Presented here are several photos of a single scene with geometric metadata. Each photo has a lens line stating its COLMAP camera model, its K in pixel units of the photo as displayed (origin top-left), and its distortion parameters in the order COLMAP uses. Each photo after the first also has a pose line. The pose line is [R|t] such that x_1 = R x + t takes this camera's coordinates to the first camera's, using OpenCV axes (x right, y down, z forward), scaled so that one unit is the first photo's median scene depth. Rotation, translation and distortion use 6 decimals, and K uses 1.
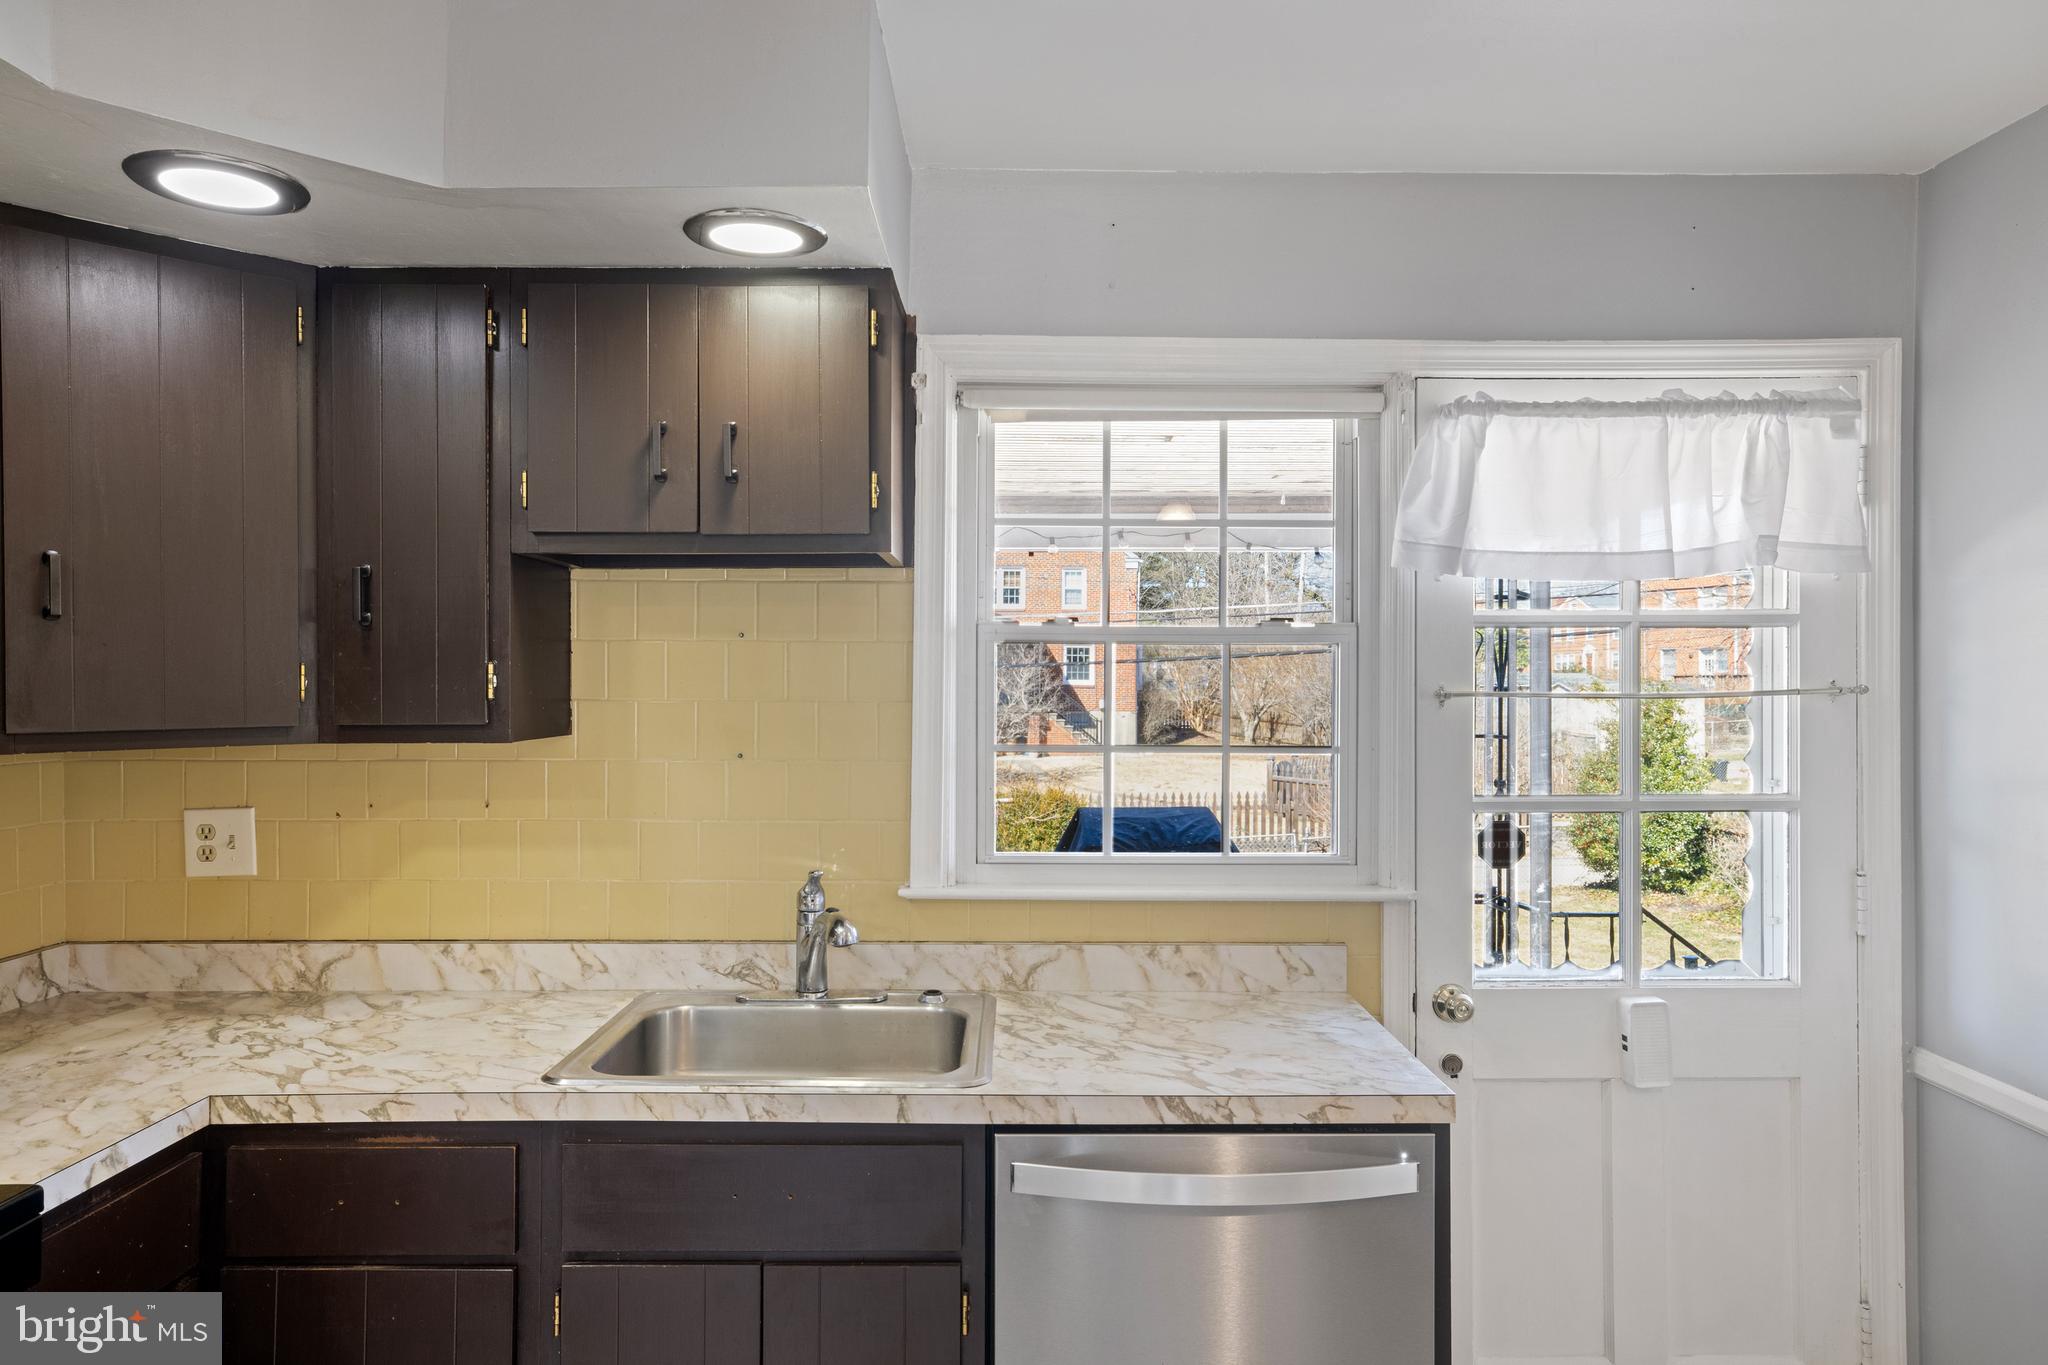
lens RADIAL K [[1381.1, 0, 1026.5], [0, 1381.1, 685.4], [0, 0, 1]] dist [-0.000767, 0.016771]
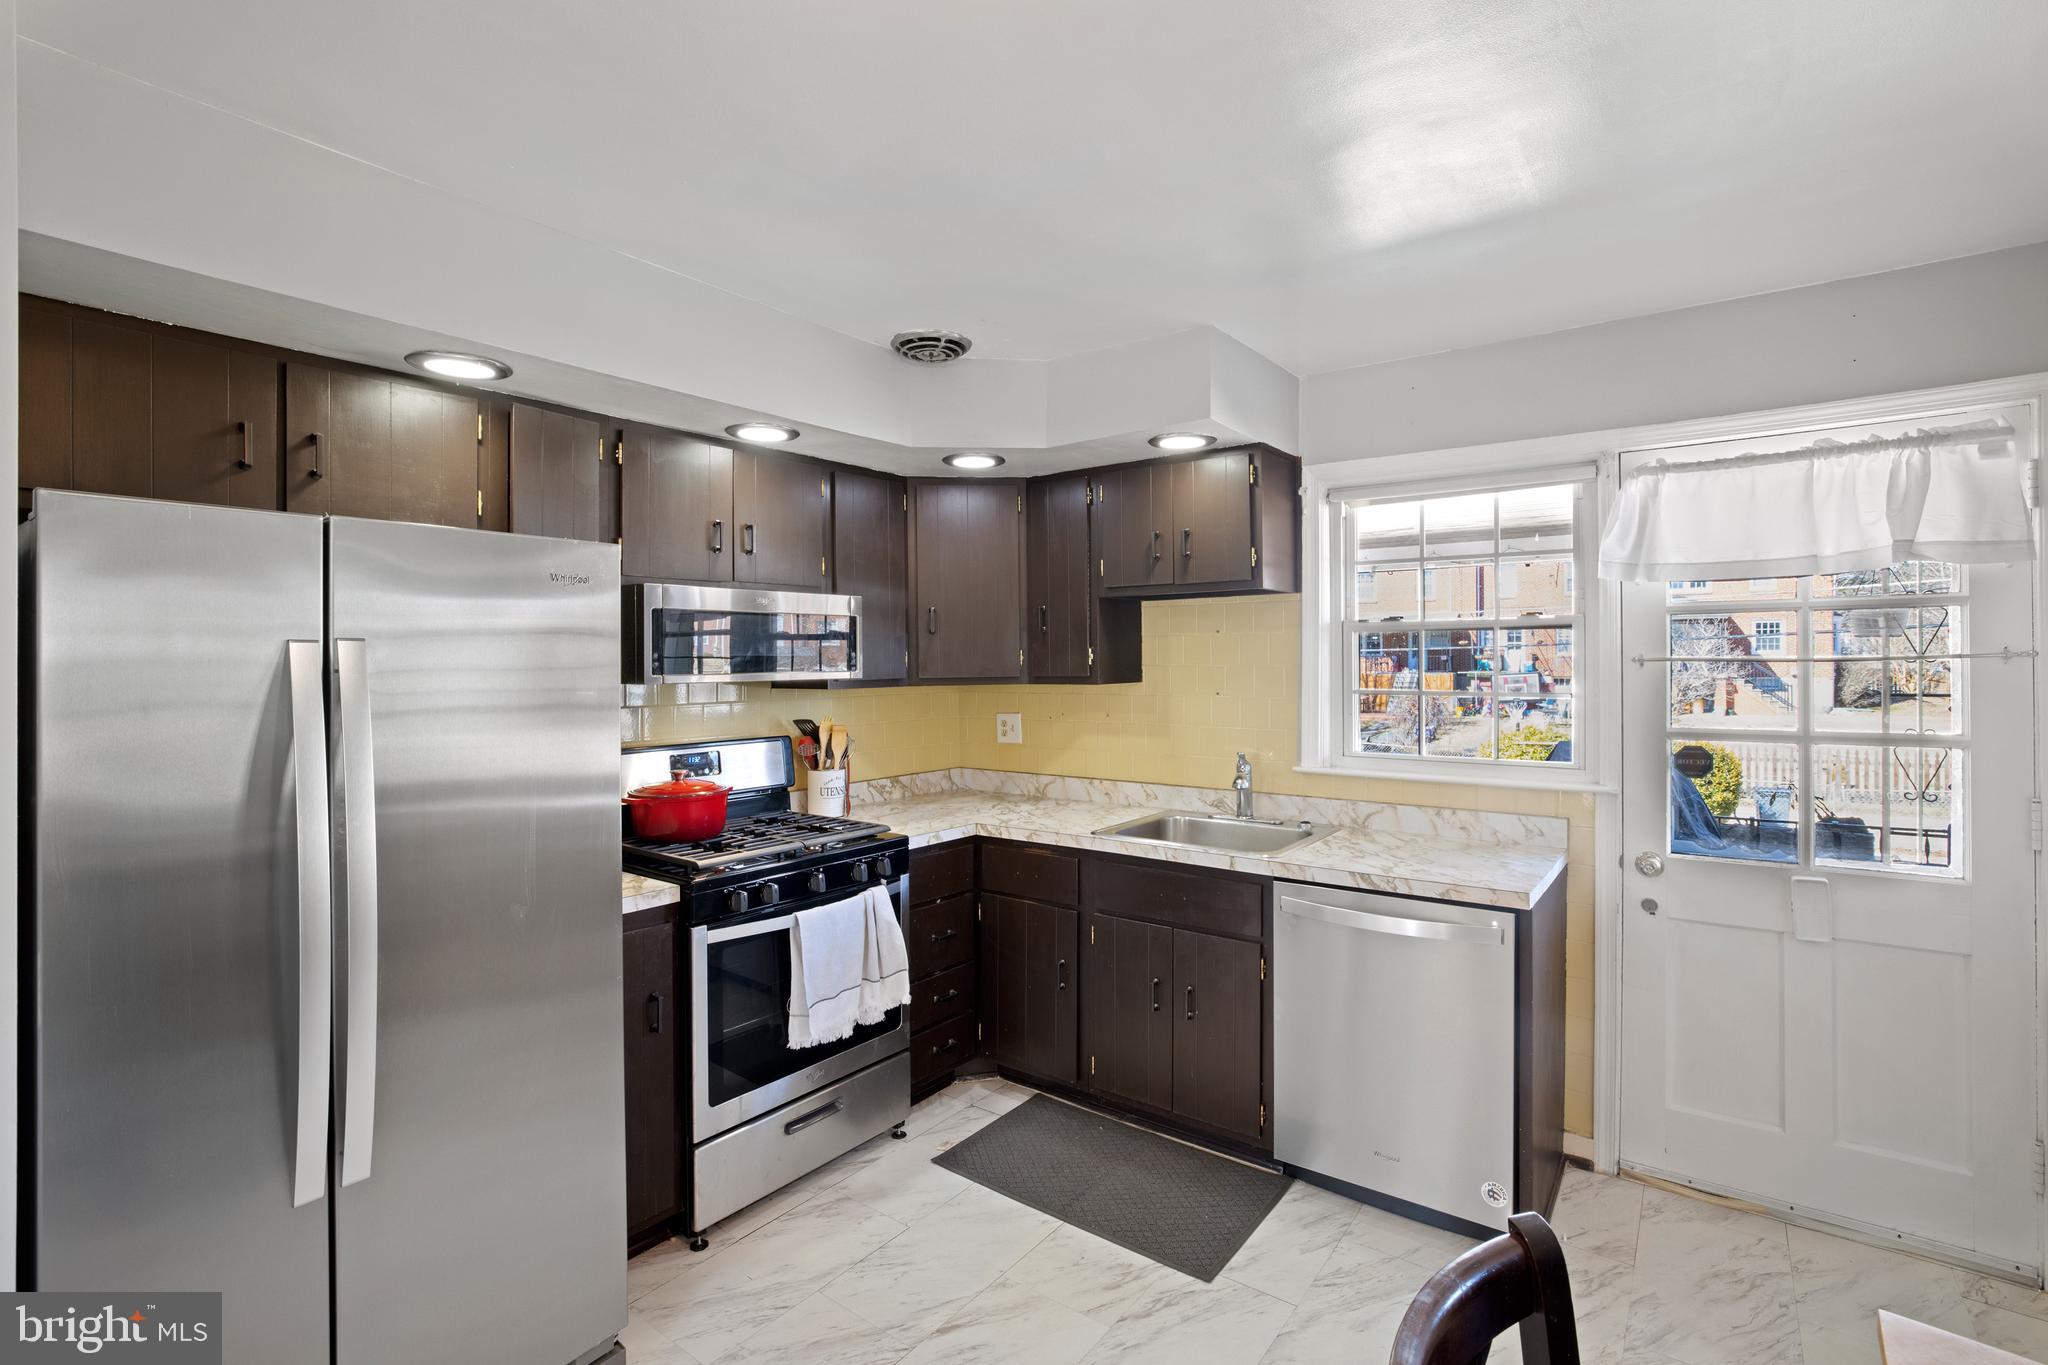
lens RADIAL K [[964.5, 0, 1013.8], [0, 964.5, 663.6], [0, 0, 1]] dist [-0.023481, 0.001356]
pose [[0.785687, -0.004128, -0.618611, 0.416923], [0.007611, 0.999967, 0.002994, 0.002245], [0.618578, -0.007061, 0.785692, -0.250033]]
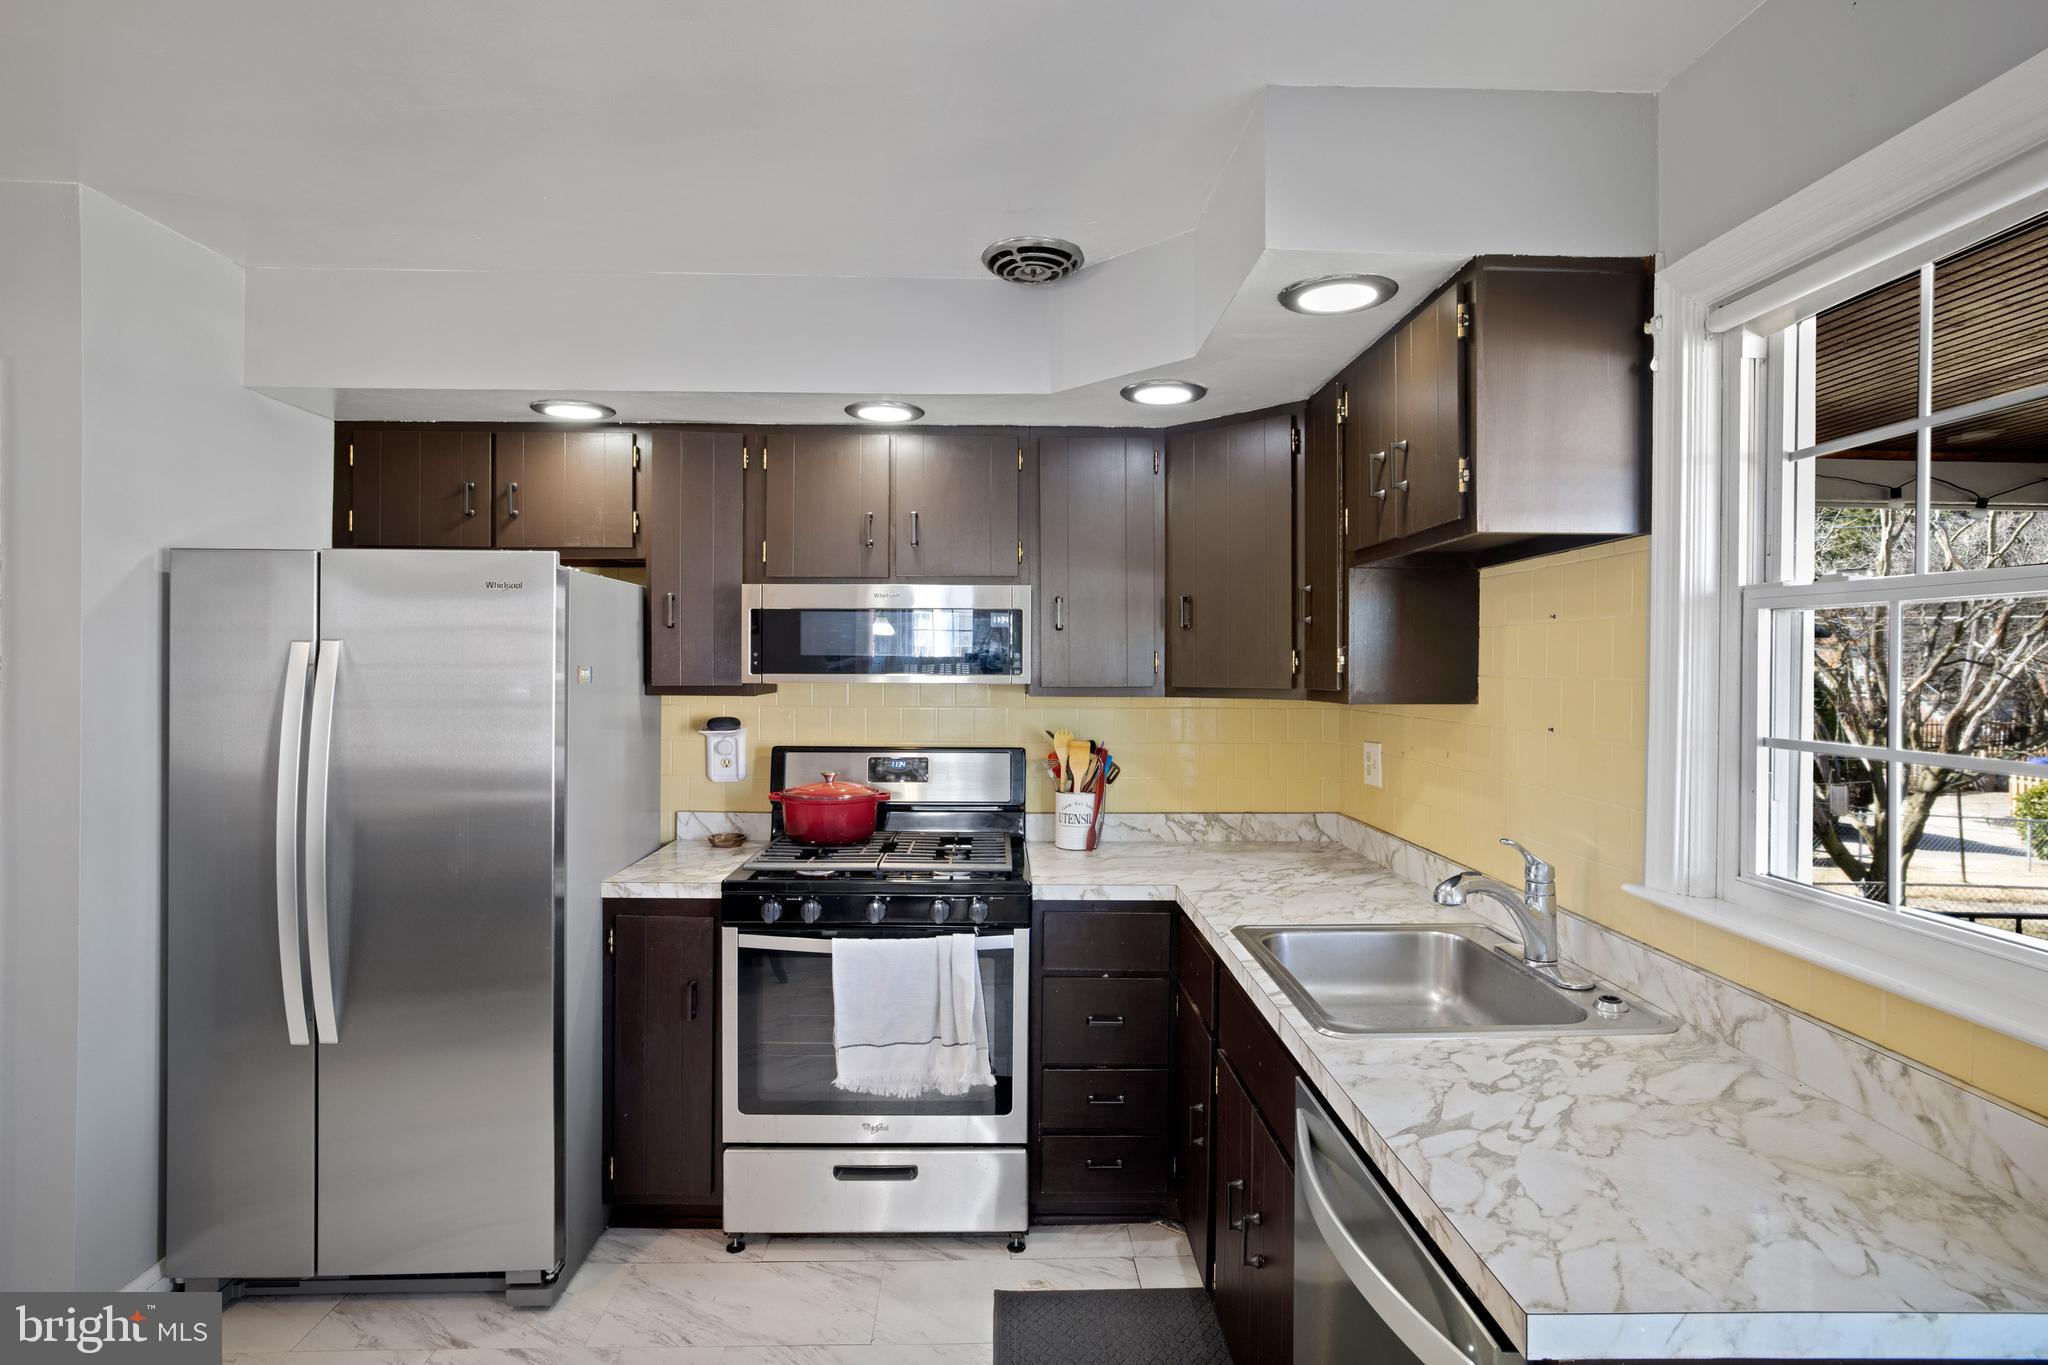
lens RADIAL K [[1017.1, 0, 1004.7], [0, 1017.1, 674.0], [0, 0, 1]] dist [-0.019464, 0.005452]
pose [[0.005949, 0.007839, -0.999952, 0.584503], [-0.006366, 0.999949, 0.007801, 0.004117], [0.999962, 0.006319, 0.005999, 0.582736]]
